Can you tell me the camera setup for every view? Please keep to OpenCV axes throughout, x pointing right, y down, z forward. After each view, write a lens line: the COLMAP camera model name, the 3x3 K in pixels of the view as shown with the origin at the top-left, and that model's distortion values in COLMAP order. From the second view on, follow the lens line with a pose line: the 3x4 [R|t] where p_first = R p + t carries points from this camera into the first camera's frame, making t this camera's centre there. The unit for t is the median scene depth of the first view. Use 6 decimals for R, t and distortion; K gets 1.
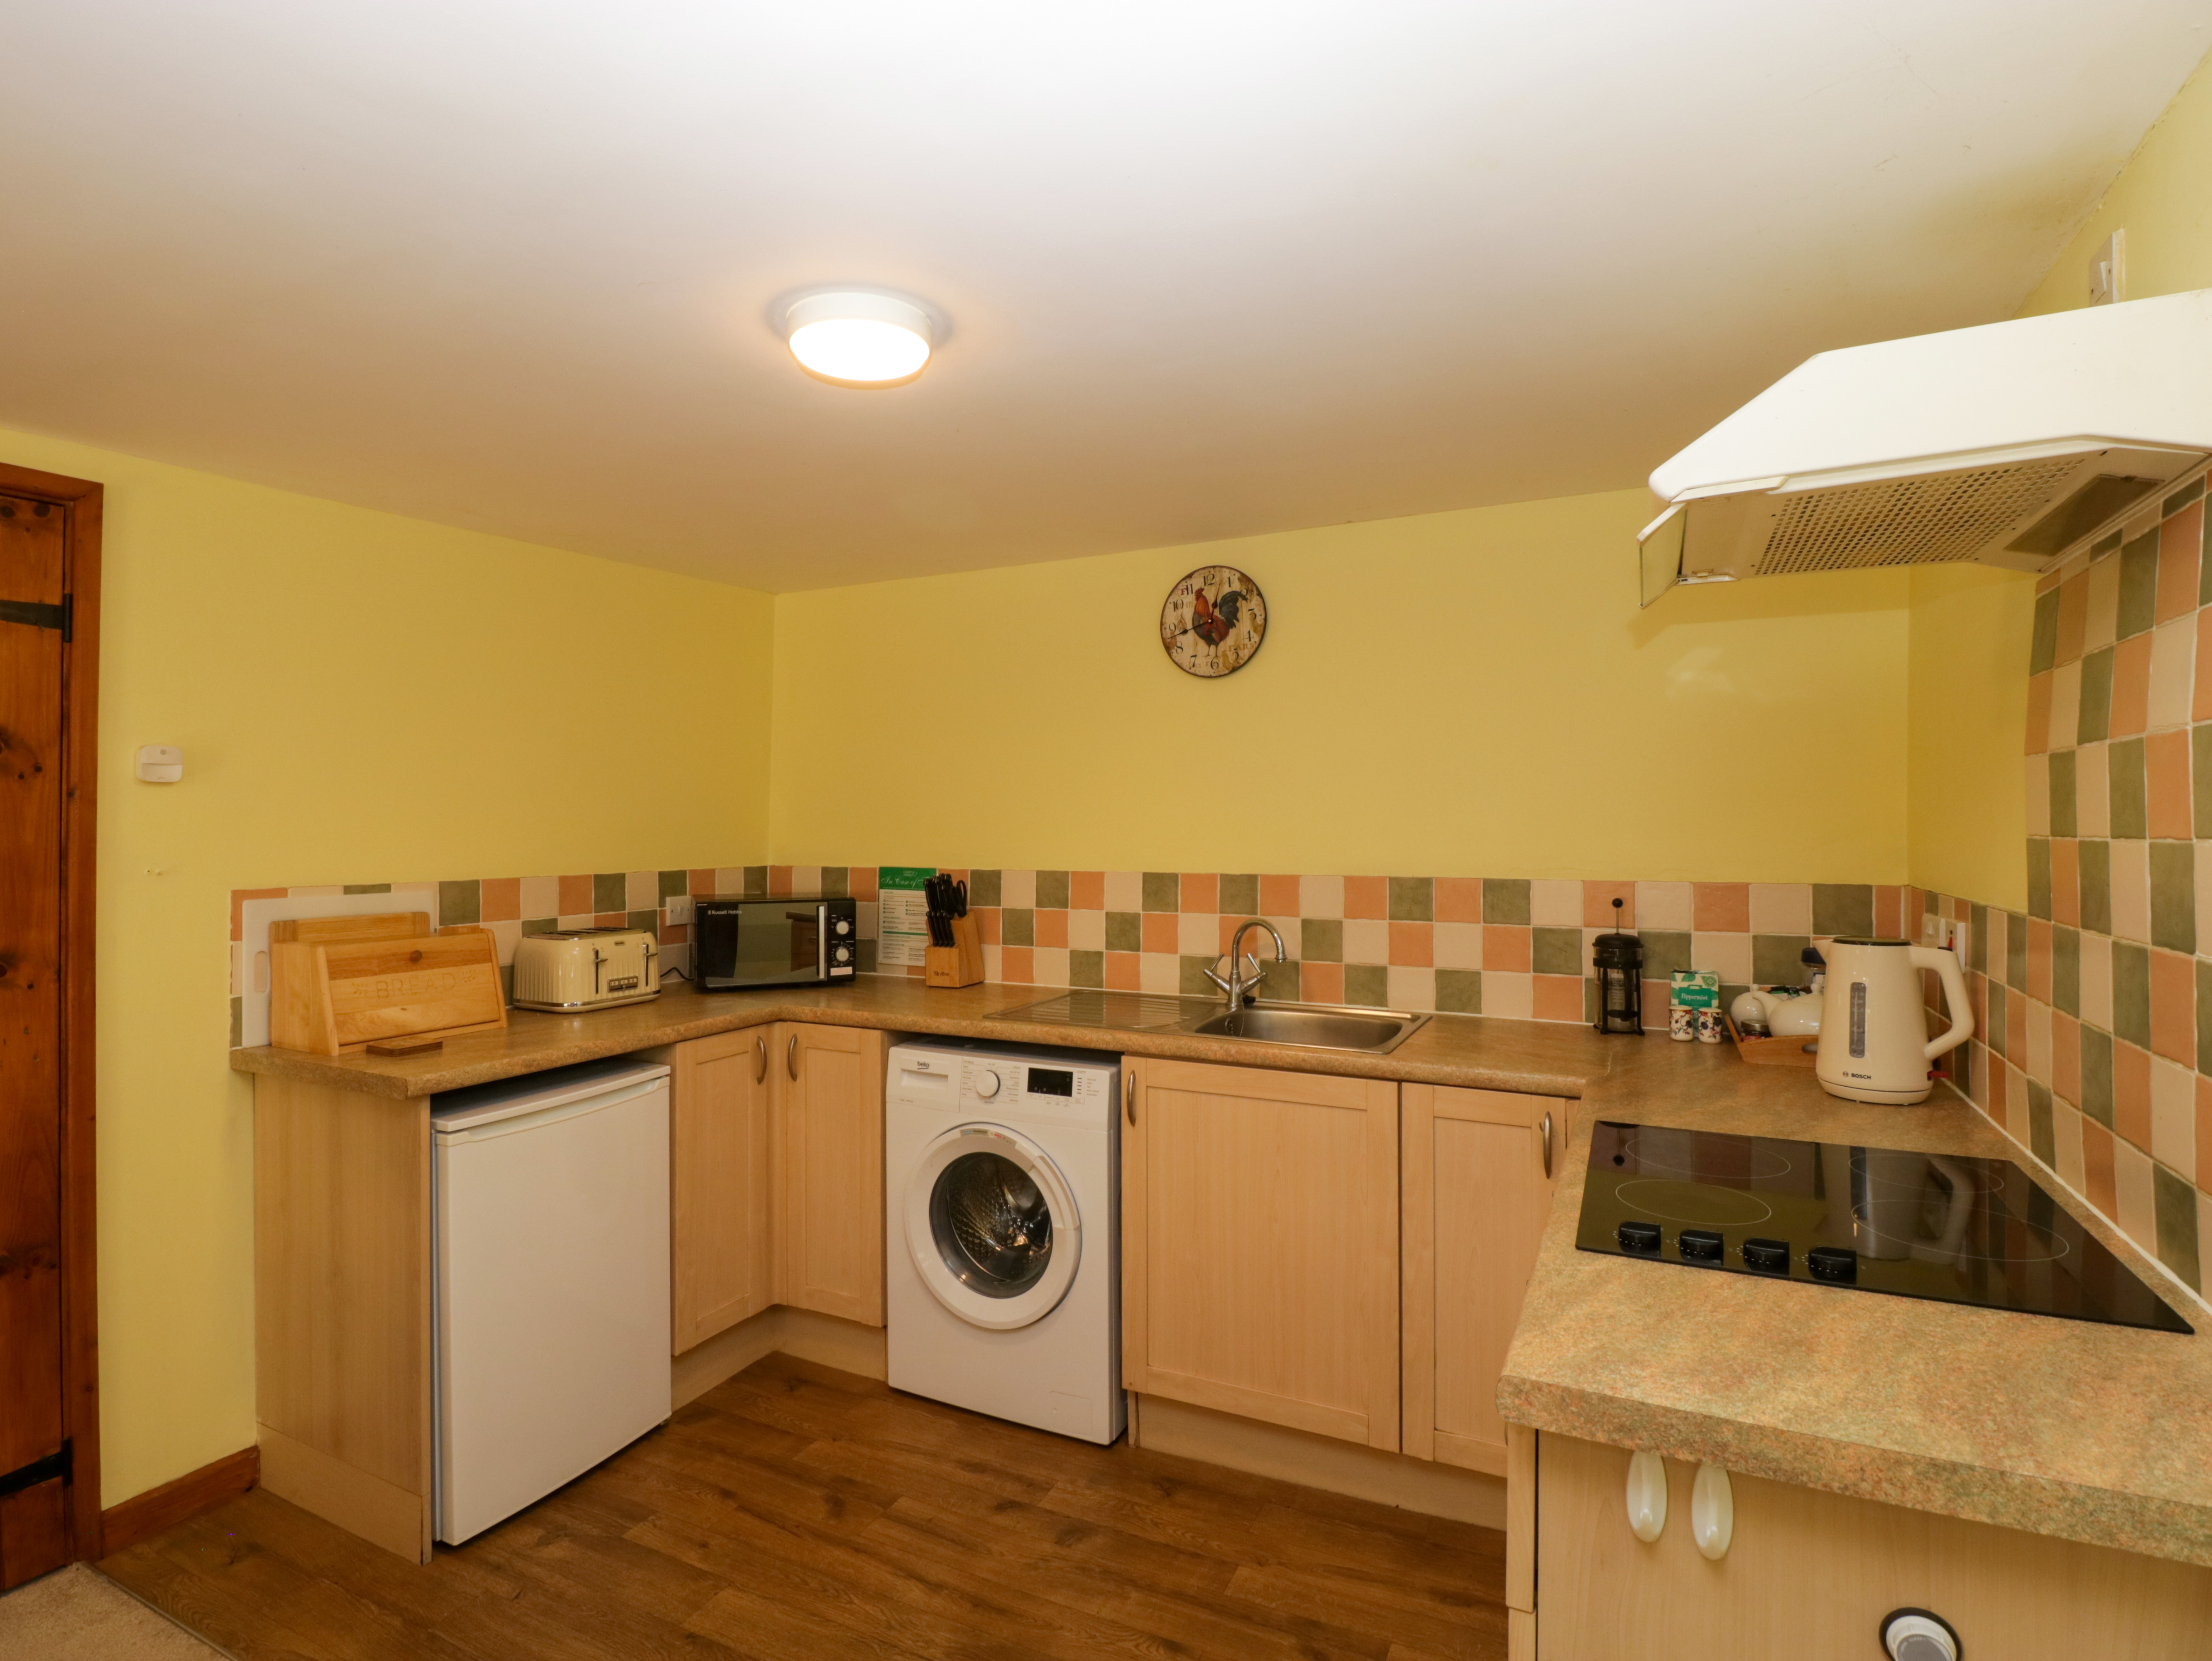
lens RADIAL K [[1146.8, 0, 1065.1], [0, 1146.8, 814.4], [0, 0, 1]] dist [-0.007733, -0.009228]
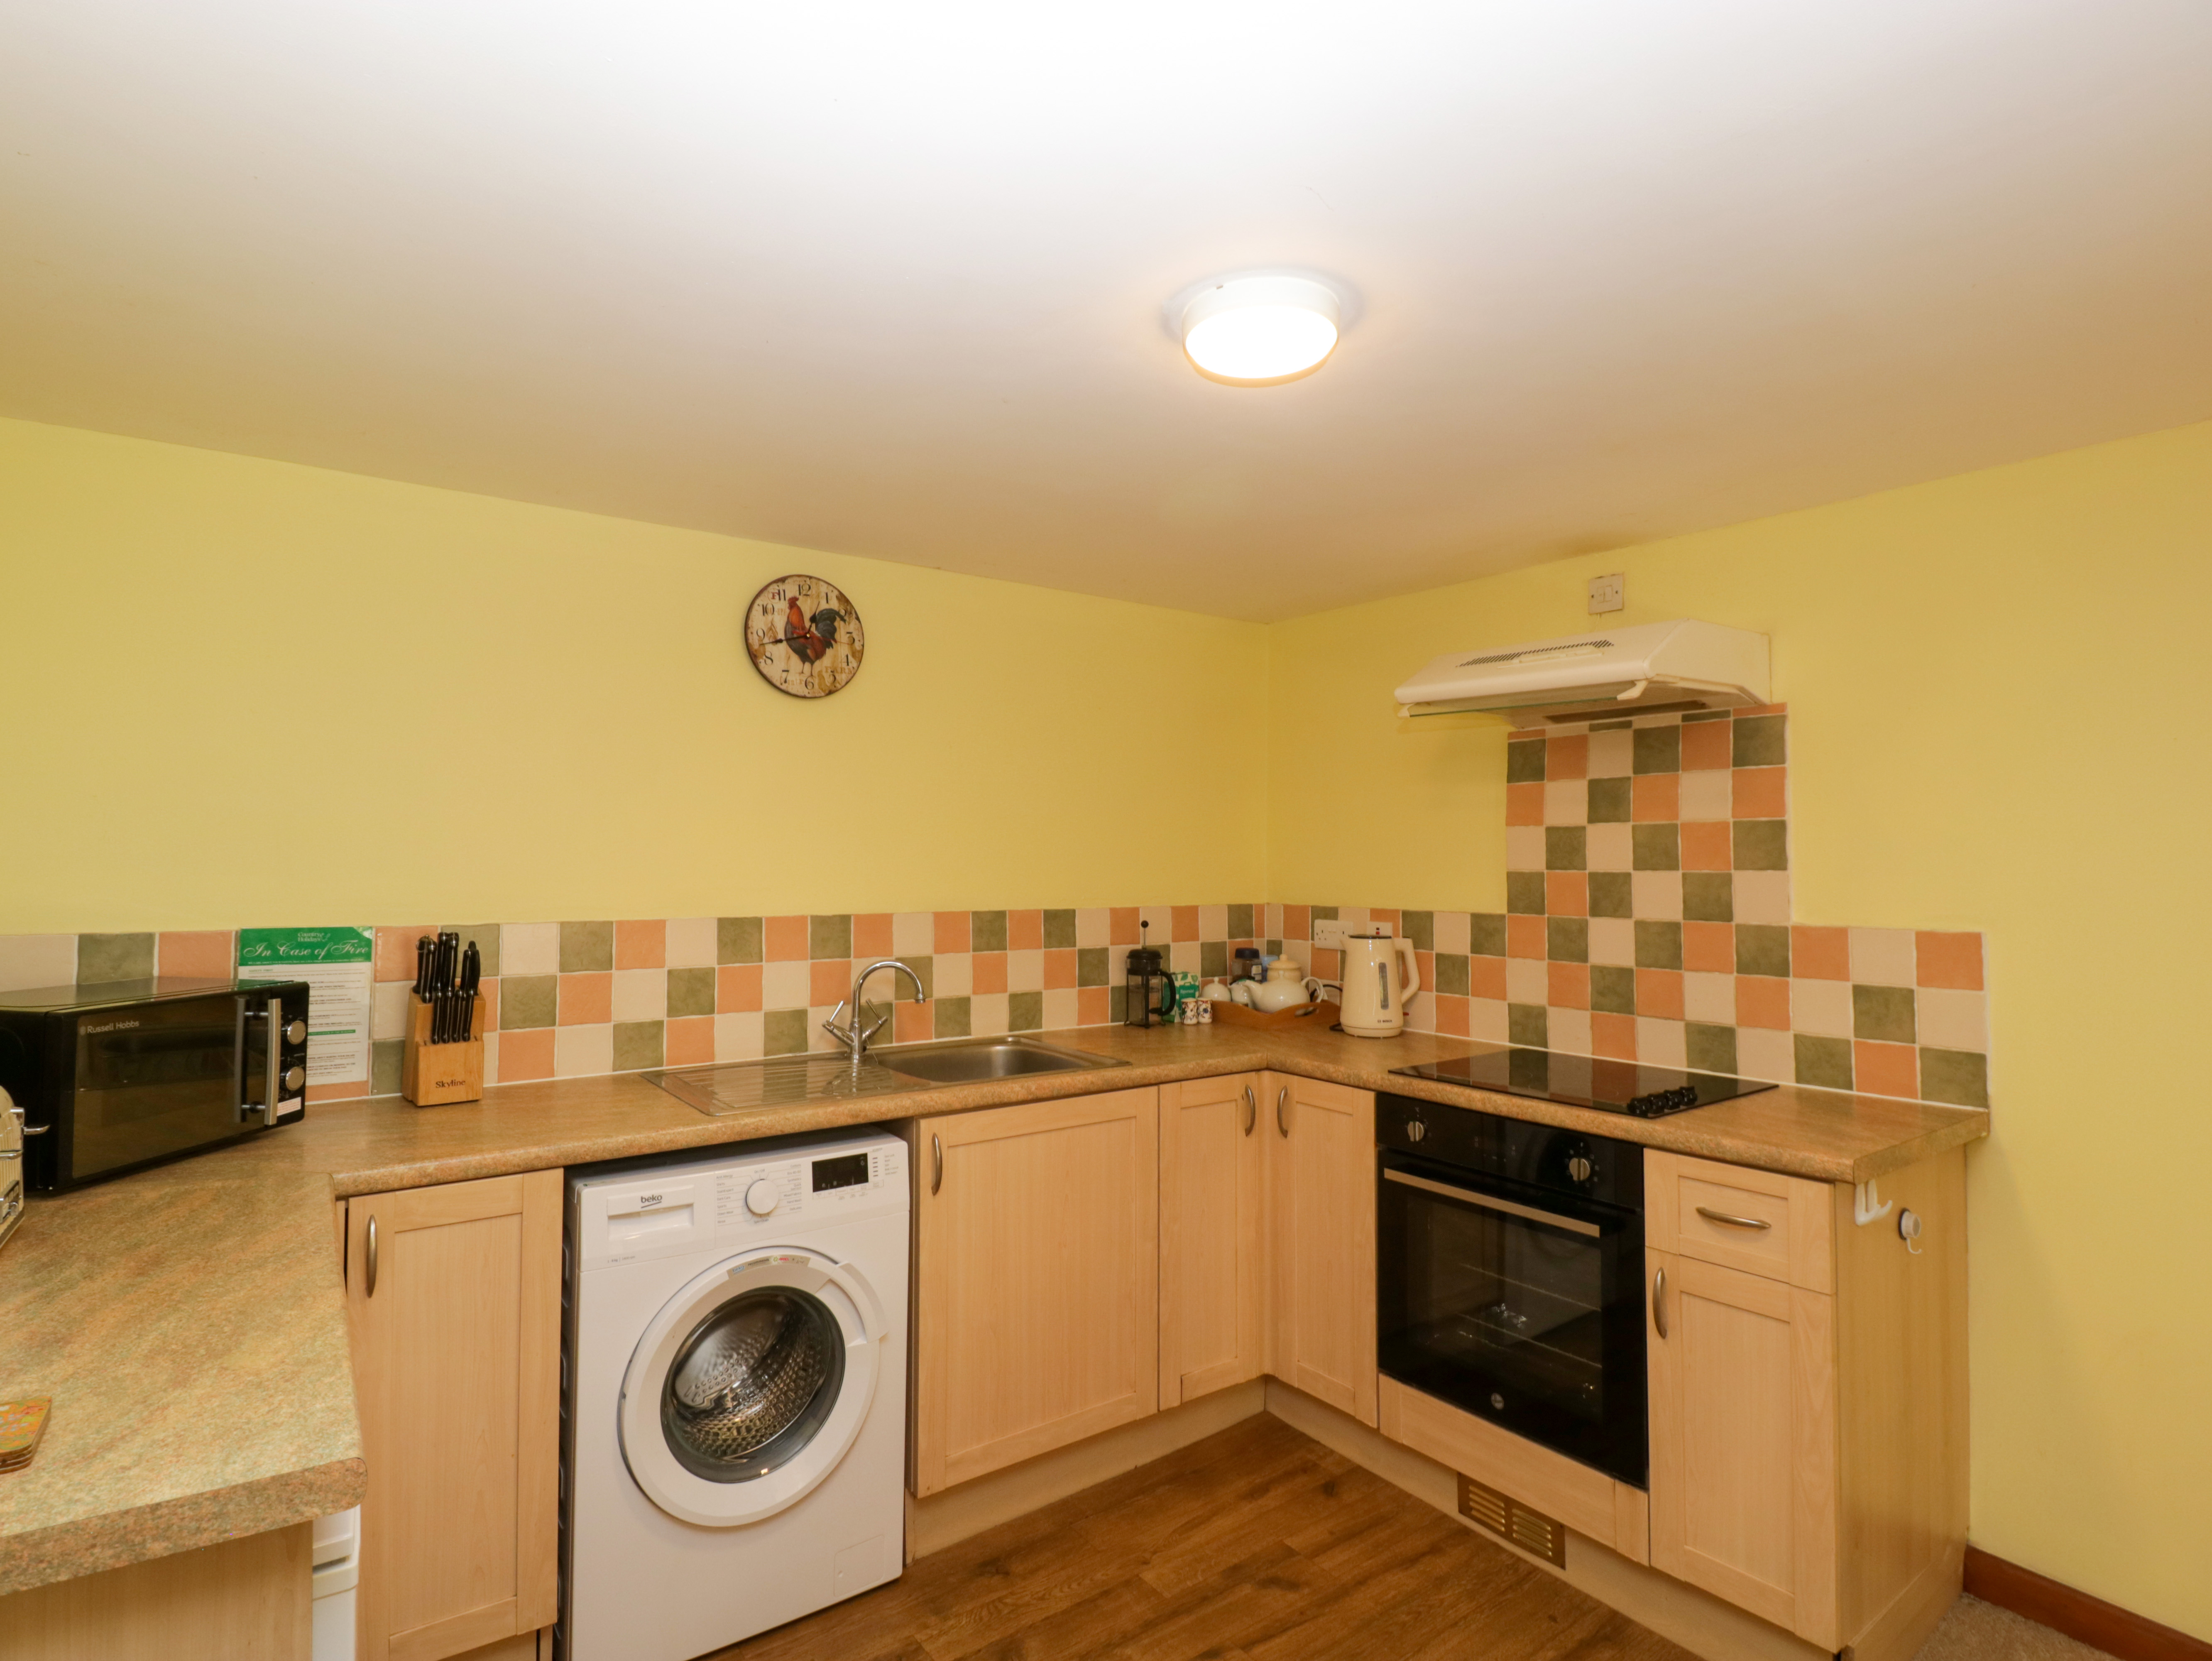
lens RADIAL K [[1146.8, 0, 1108.6], [0, 1146.8, 813.3], [0, 0, 1]] dist [-0.007733, -0.009228]
pose [[0.452328, 0.041405, 0.890890, -0.635890], [-0.011193, 0.999107, -0.040751, 0.006092], [-0.891781, 0.008462, 0.452387, 0.428017]]
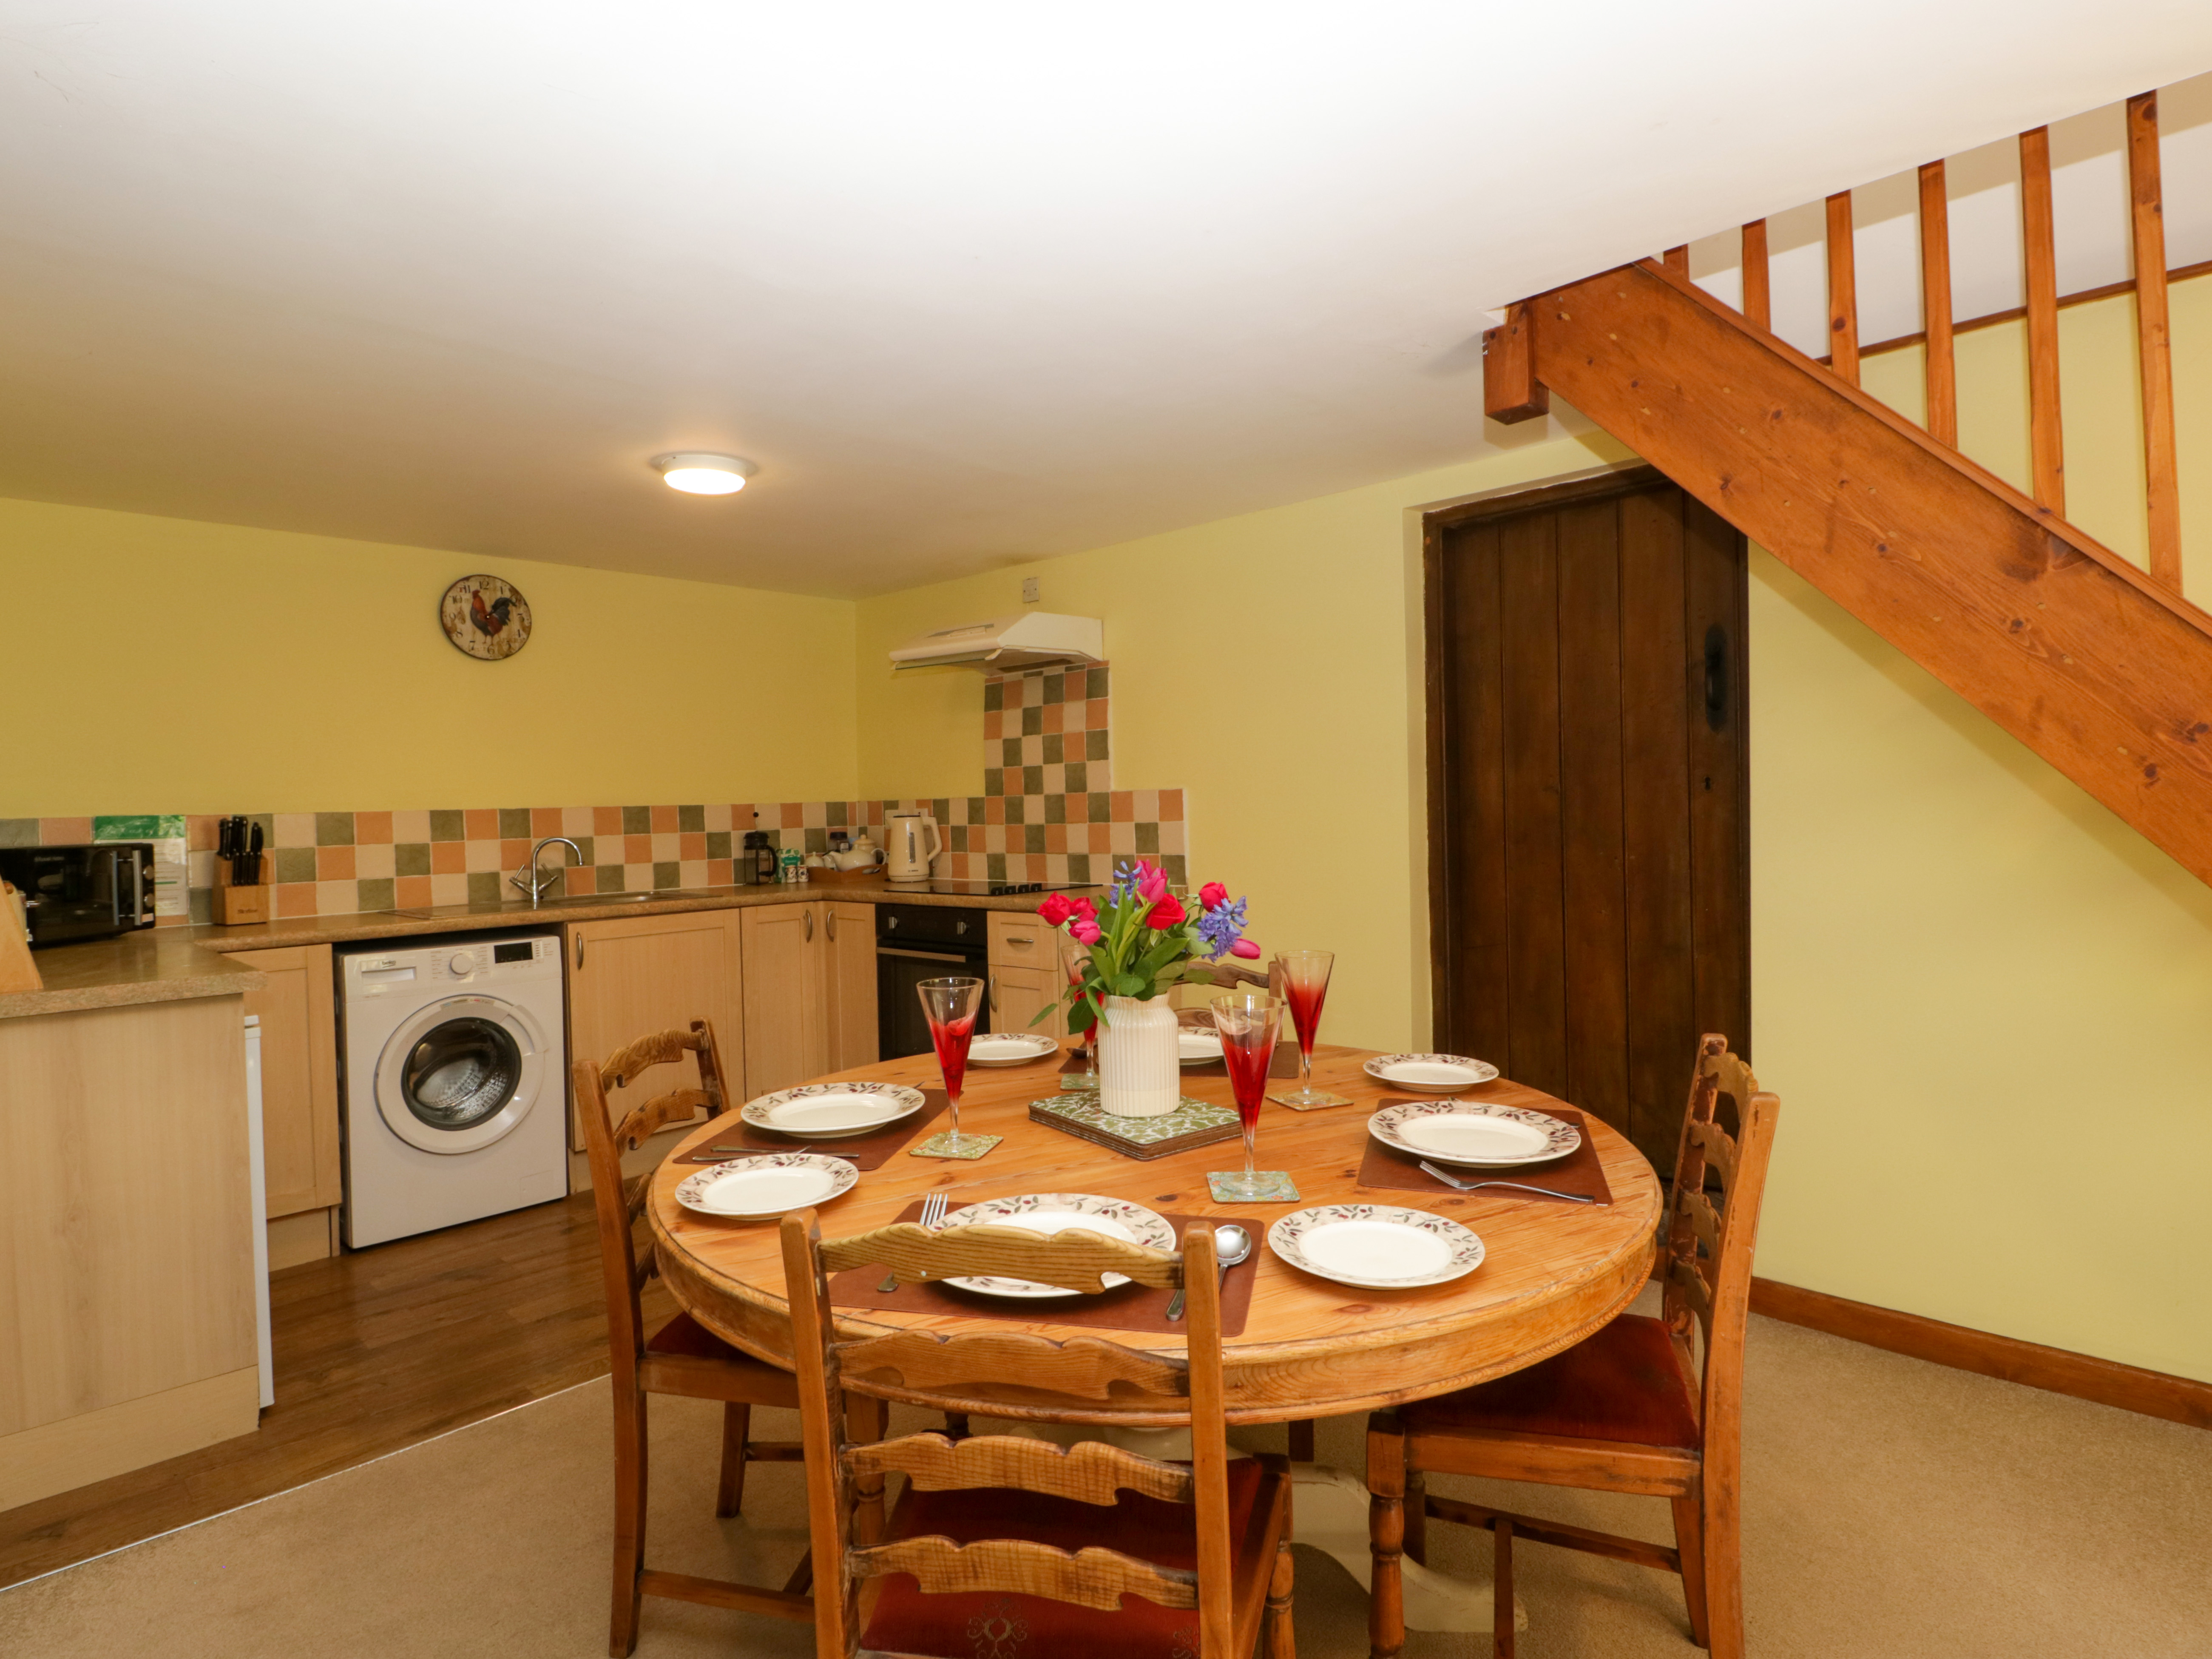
lens RADIAL K [[1146.7, 0, 1106.1], [0, 1146.7, 816.6], [0, 0, 1]] dist [-0.007733, -0.009228]
pose [[0.281803, -0.016442, 0.959331, -1.054787], [0.018053, 0.999767, 0.011832, 0.064733], [-0.959303, 0.013984, 0.282034, -0.056314]]
